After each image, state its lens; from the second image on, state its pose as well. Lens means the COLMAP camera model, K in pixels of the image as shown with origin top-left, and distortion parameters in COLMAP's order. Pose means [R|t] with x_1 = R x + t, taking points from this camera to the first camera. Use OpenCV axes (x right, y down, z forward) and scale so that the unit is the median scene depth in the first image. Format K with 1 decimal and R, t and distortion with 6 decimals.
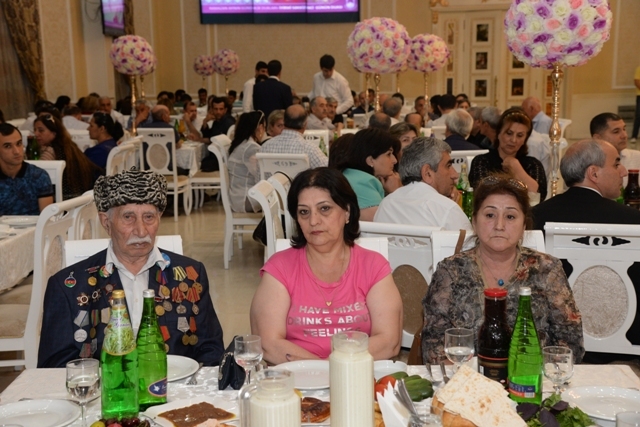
lens RADIAL K [[1016.4, 0, 320.0], [0, 1016.4, 214.0], [0, 0, 1]] dist [0.362092, 0.000000]
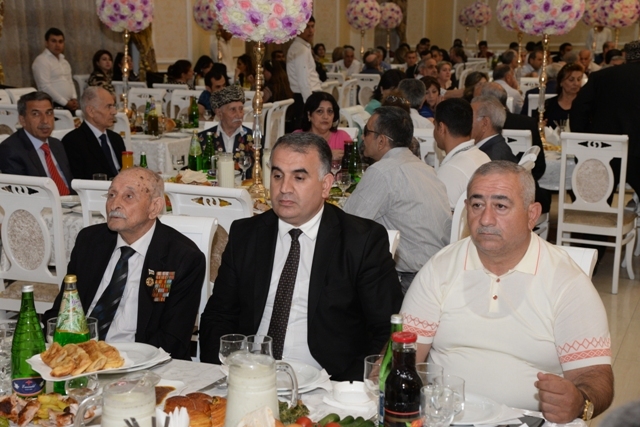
lens RADIAL K [[1062.7, 0, 320.2], [0, 1062.7, 214.0], [0, 0, 1]] dist [0.434058, 0.000000]
pose [[0.957562, 0.070581, -0.279453, 0.384660], [-0.059161, 0.997040, 0.049102, 0.060922], [0.282092, -0.030485, 0.958903, -0.643427]]
